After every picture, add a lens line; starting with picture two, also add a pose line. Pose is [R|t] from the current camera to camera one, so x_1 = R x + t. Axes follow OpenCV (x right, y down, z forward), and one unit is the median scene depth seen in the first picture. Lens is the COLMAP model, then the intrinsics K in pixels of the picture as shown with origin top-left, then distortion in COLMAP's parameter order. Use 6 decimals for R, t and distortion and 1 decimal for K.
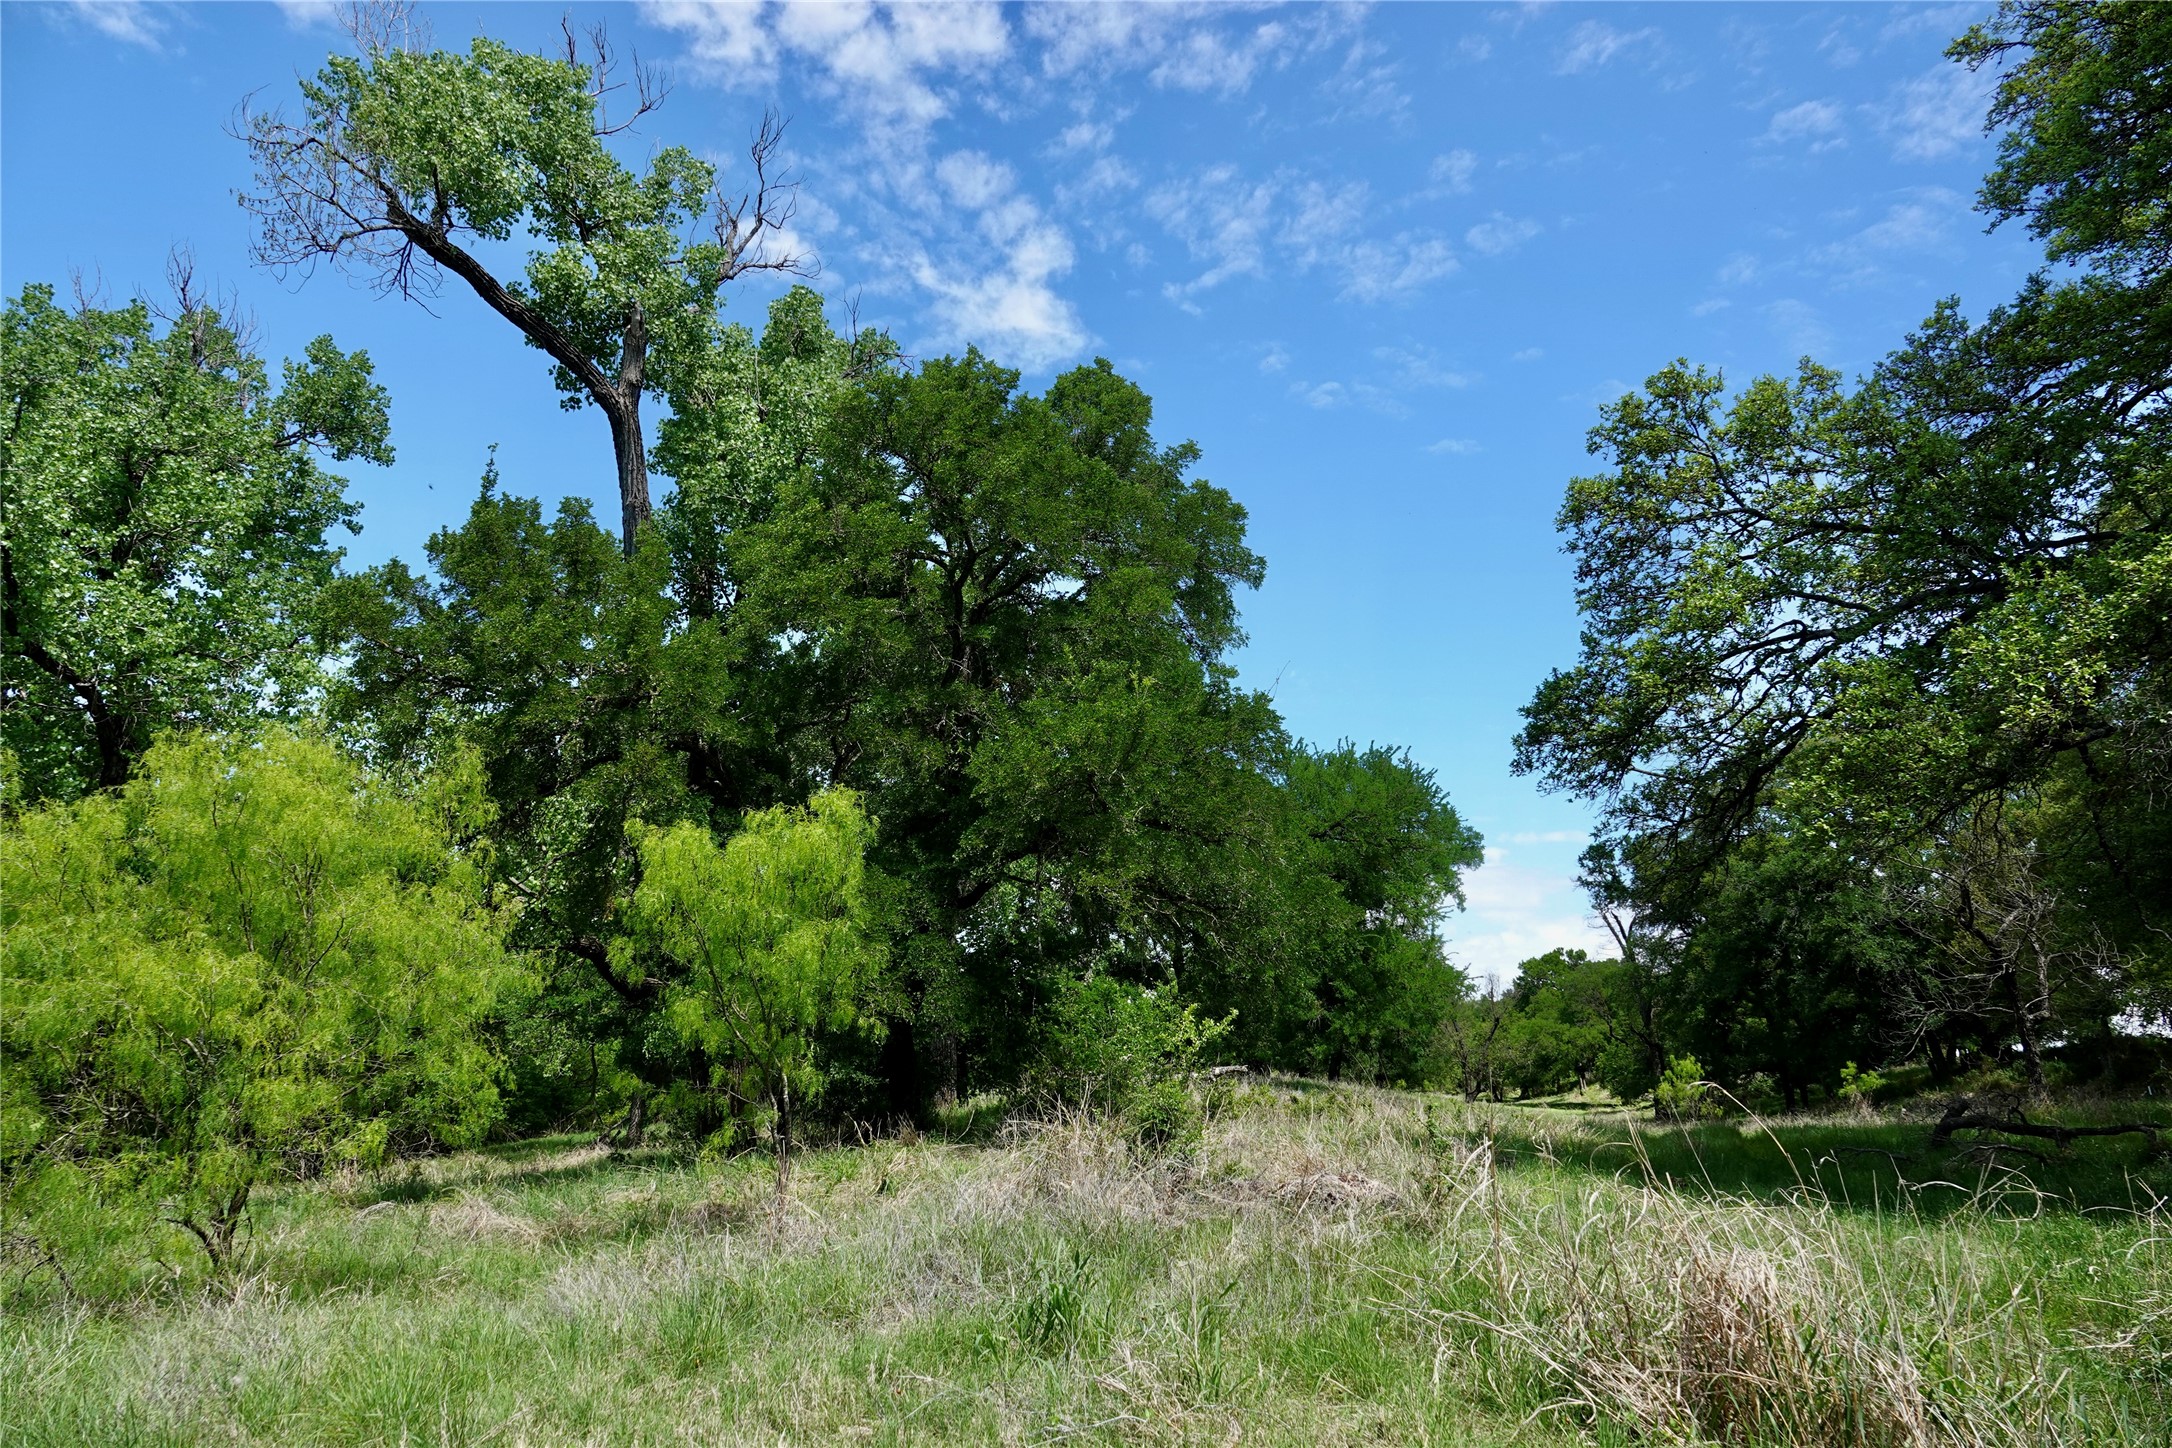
lens RADIAL K [[1492.4, 0, 1096.1], [0, 1492.4, 732.7], [0, 0, 1]] dist [0.002028, -0.000242]
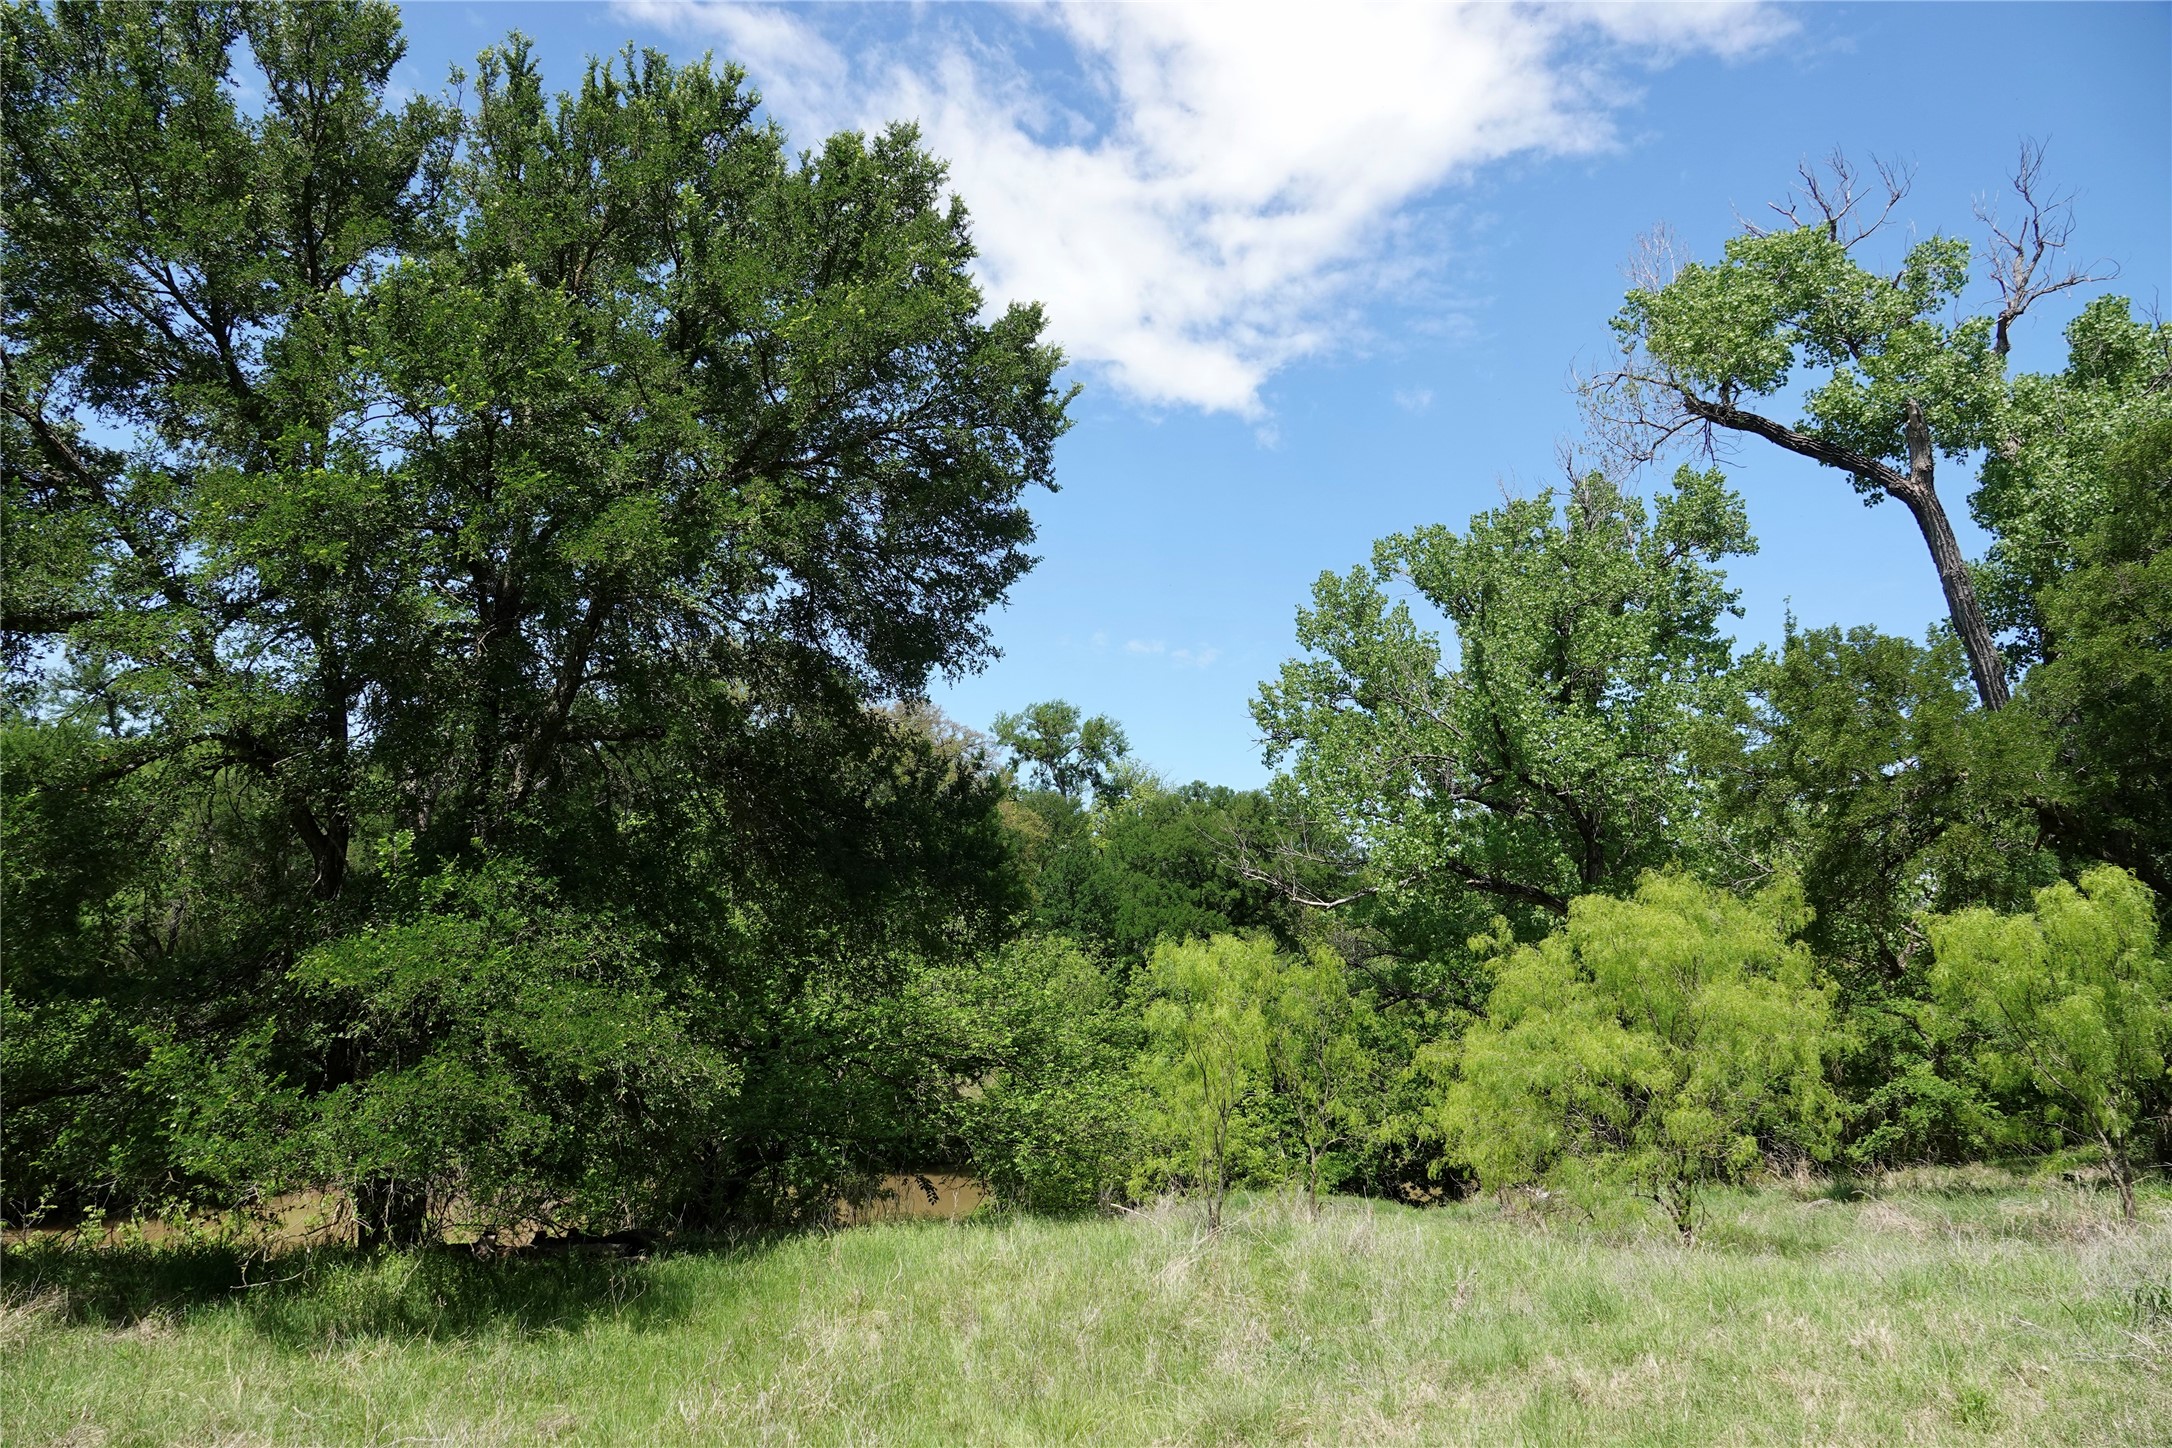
lens RADIAL K [[1492.4, 0, 1096.1], [0, 1492.4, 732.7], [0, 0, 1]] dist [0.002028, -0.000242]
pose [[0.596783, -0.167400, -0.784747, 0.149930], [0.166891, 0.982504, -0.082668, -0.052659], [0.784855, -0.081632, 0.614279, -0.162427]]
